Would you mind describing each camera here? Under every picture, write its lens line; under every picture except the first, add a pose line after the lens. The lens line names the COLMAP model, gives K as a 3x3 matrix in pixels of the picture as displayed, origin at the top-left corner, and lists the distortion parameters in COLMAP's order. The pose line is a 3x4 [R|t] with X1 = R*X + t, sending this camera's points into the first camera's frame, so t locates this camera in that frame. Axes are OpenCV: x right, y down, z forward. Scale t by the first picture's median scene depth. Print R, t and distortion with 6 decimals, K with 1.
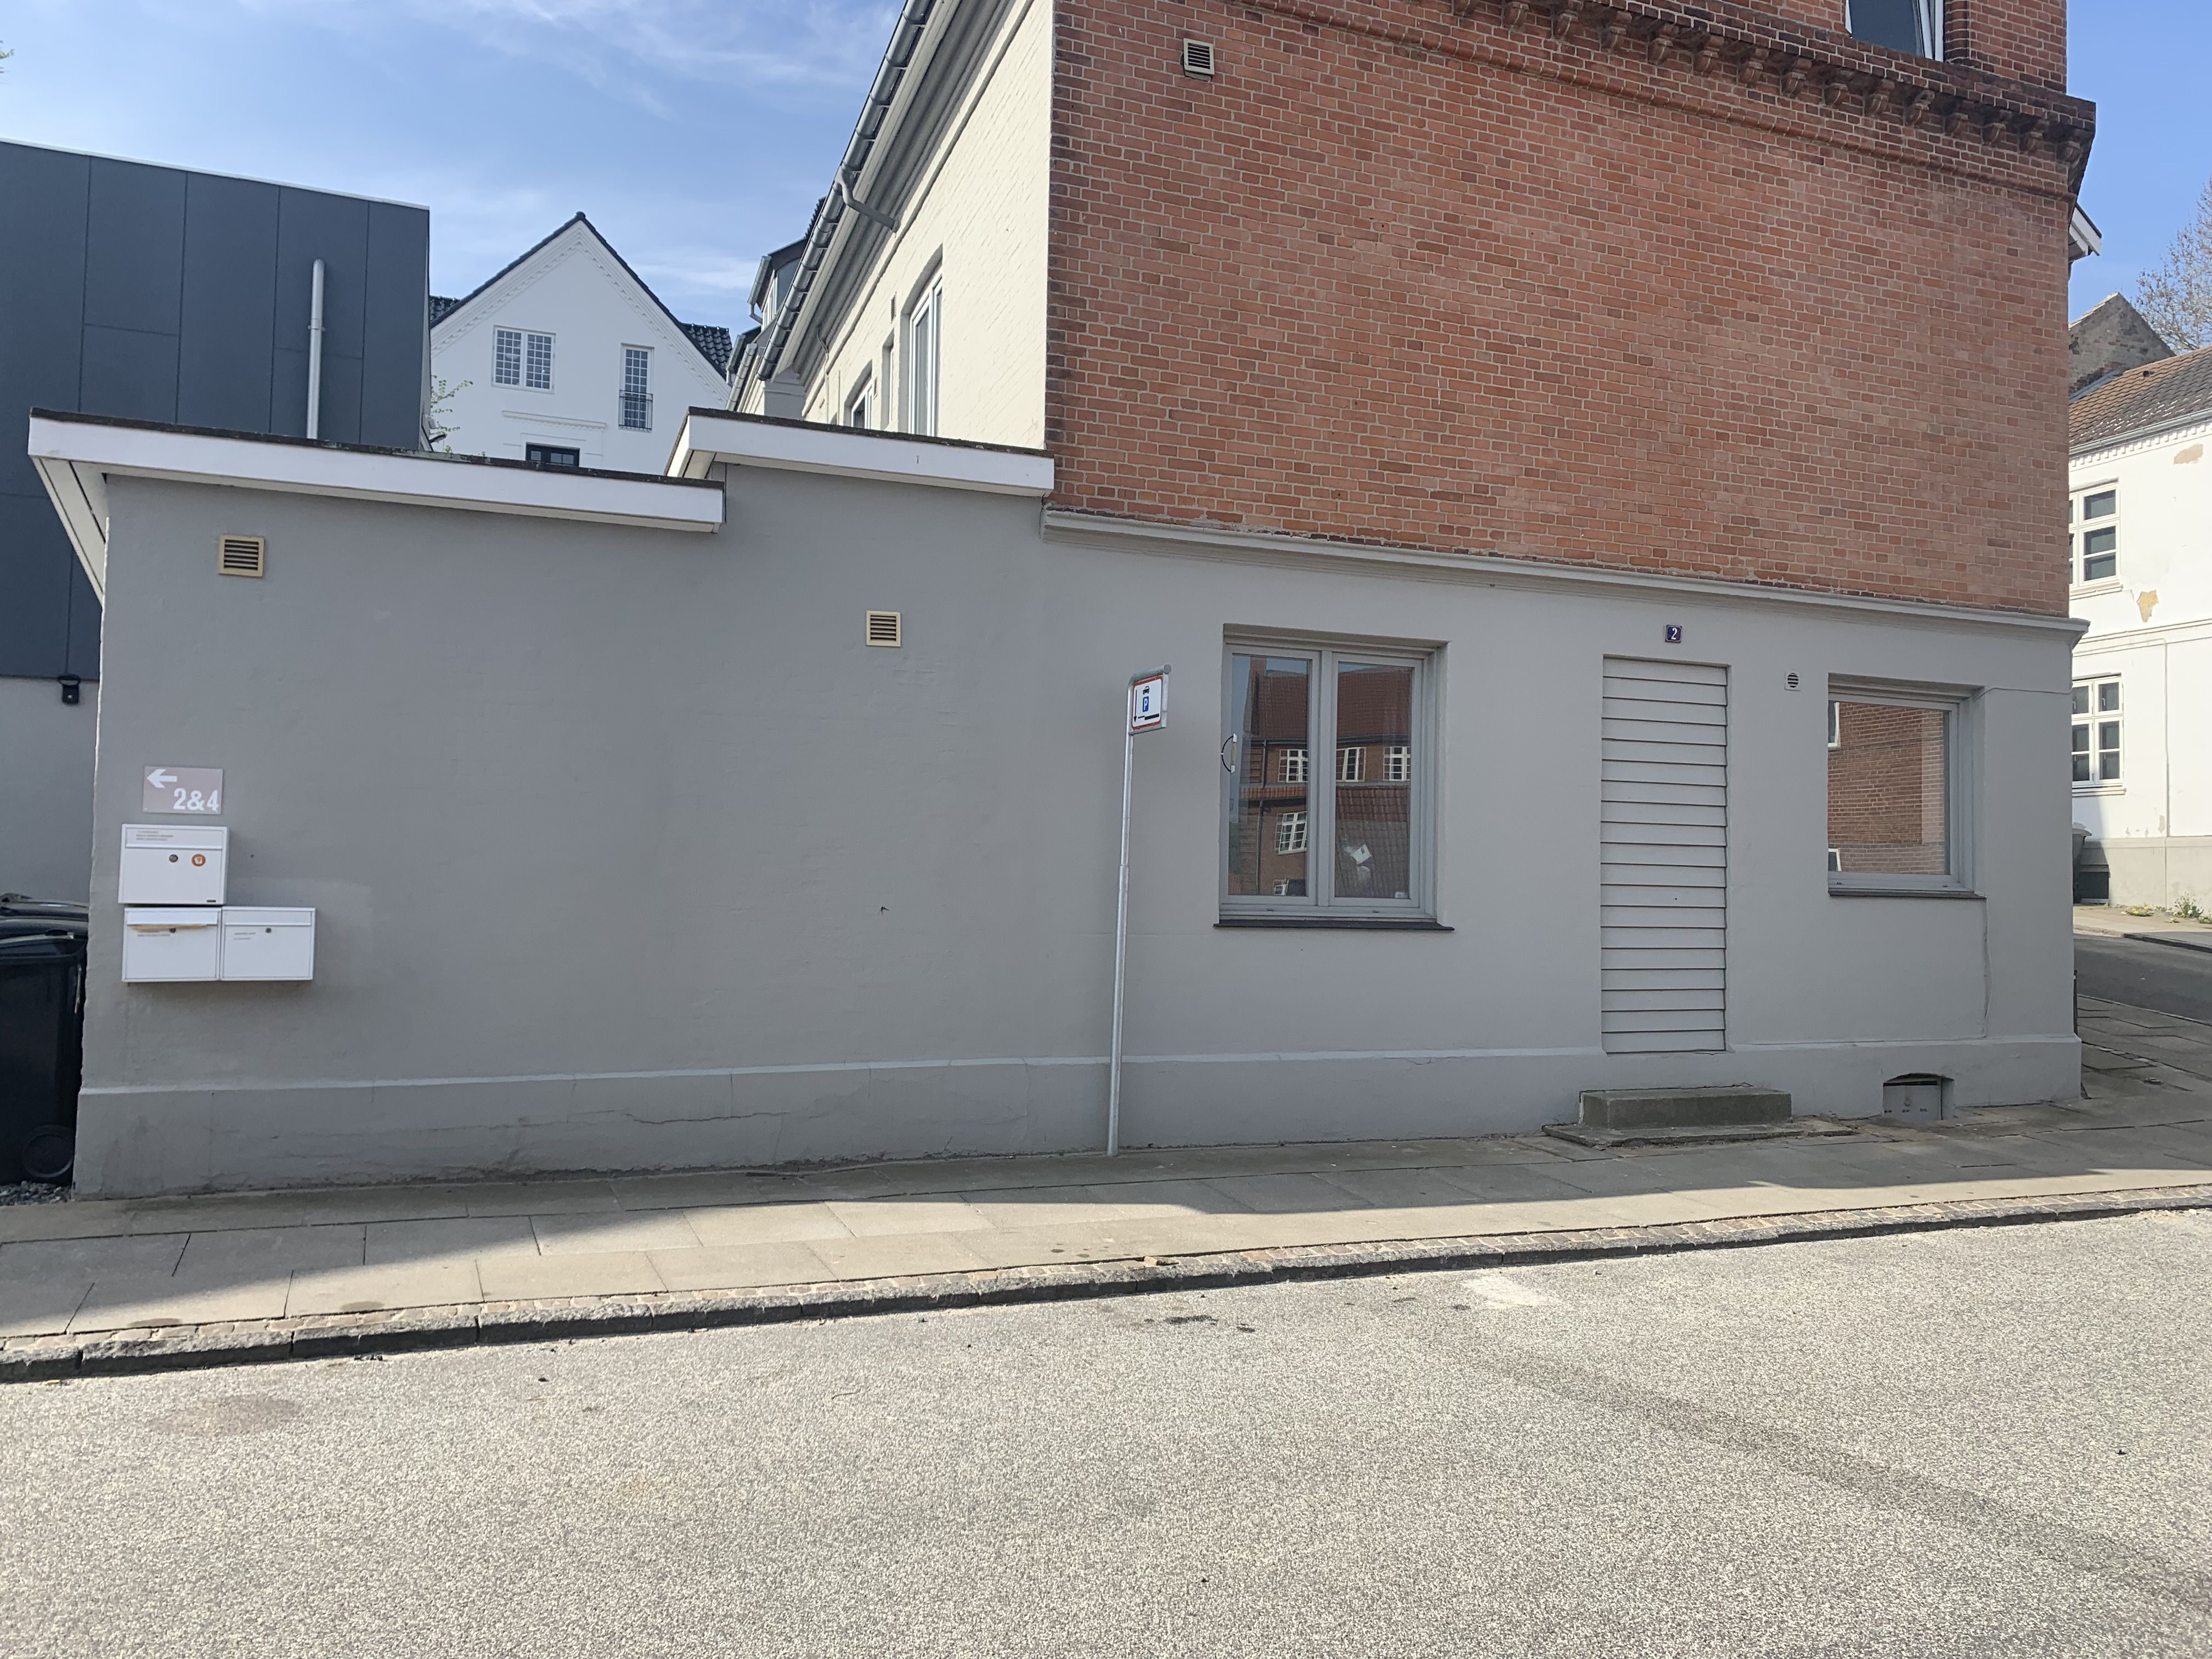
lens RADIAL K [[1649.6, 0, 1089.9], [0, 1649.6, 844.6], [0, 0, 1]] dist [0.139728, -0.286229]
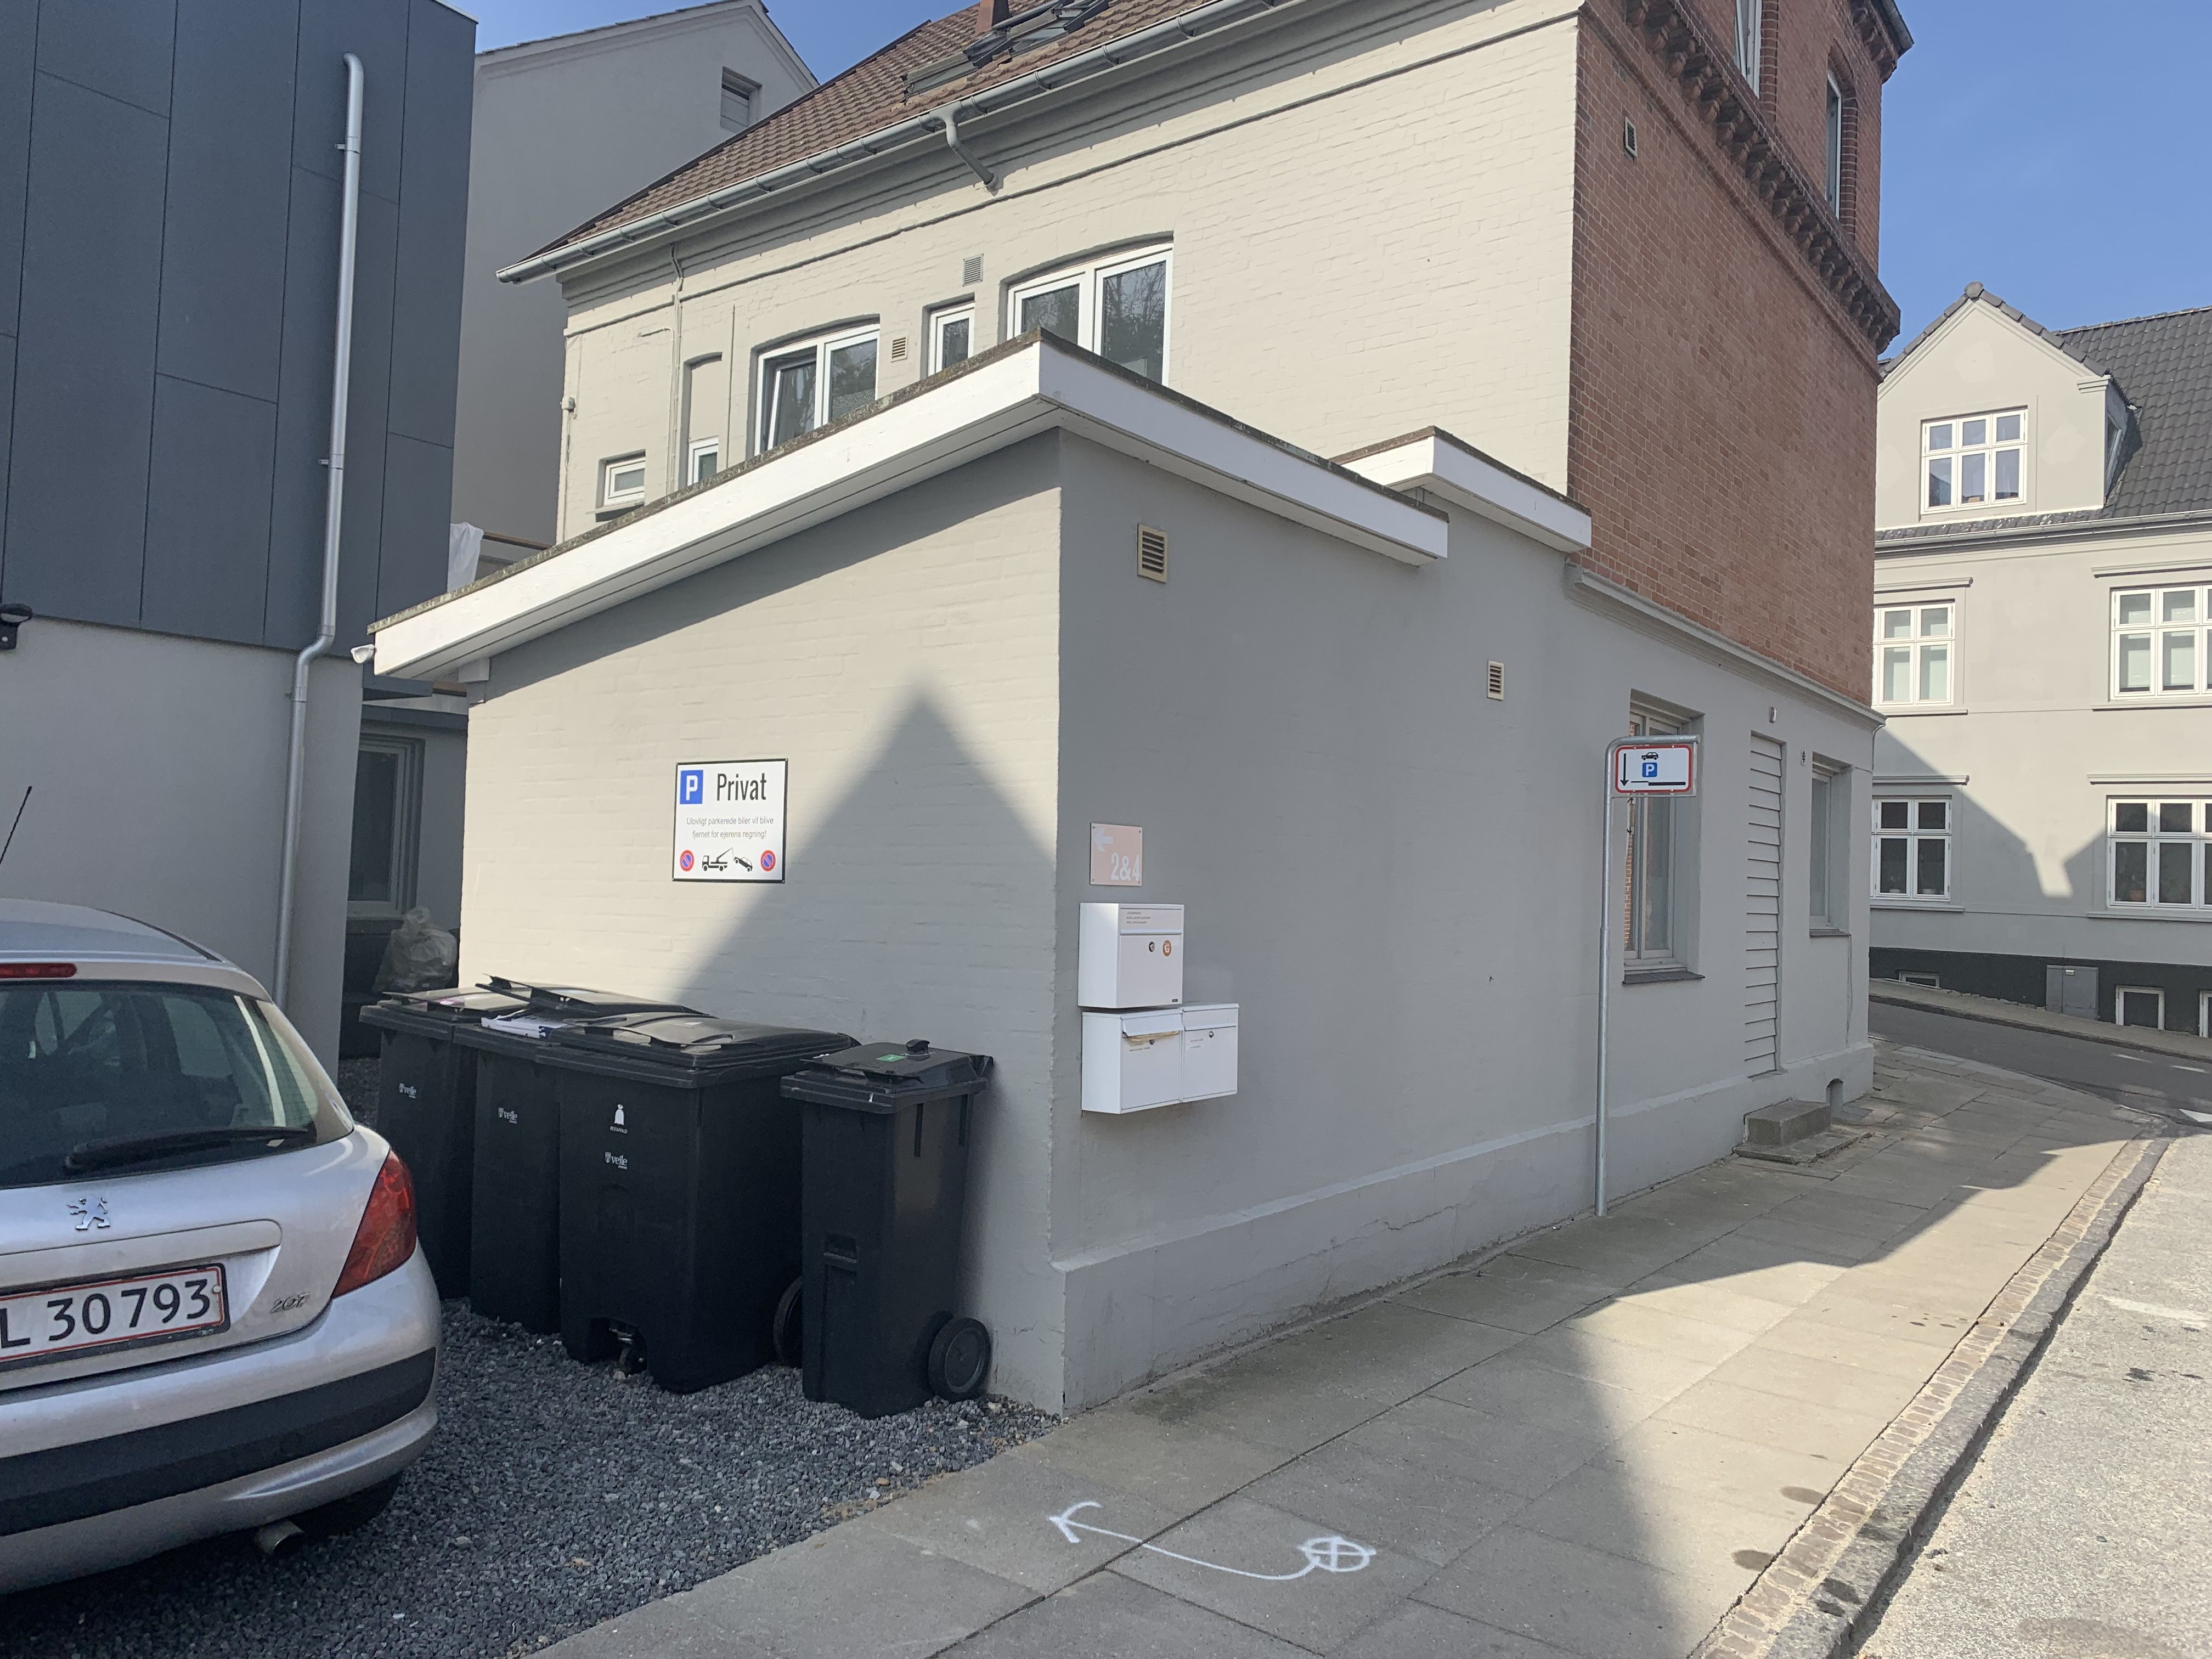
lens RADIAL K [[1614.4, 0, 1106.0], [0, 1614.4, 829.5], [0, 0, 1]] dist [0.109116, -0.167928]
pose [[0.864037, 0.031520, 0.502441, -0.897622], [-0.036953, 0.999317, 0.000856, -0.043468], [-0.502070, -0.019307, 0.864611, 0.357845]]
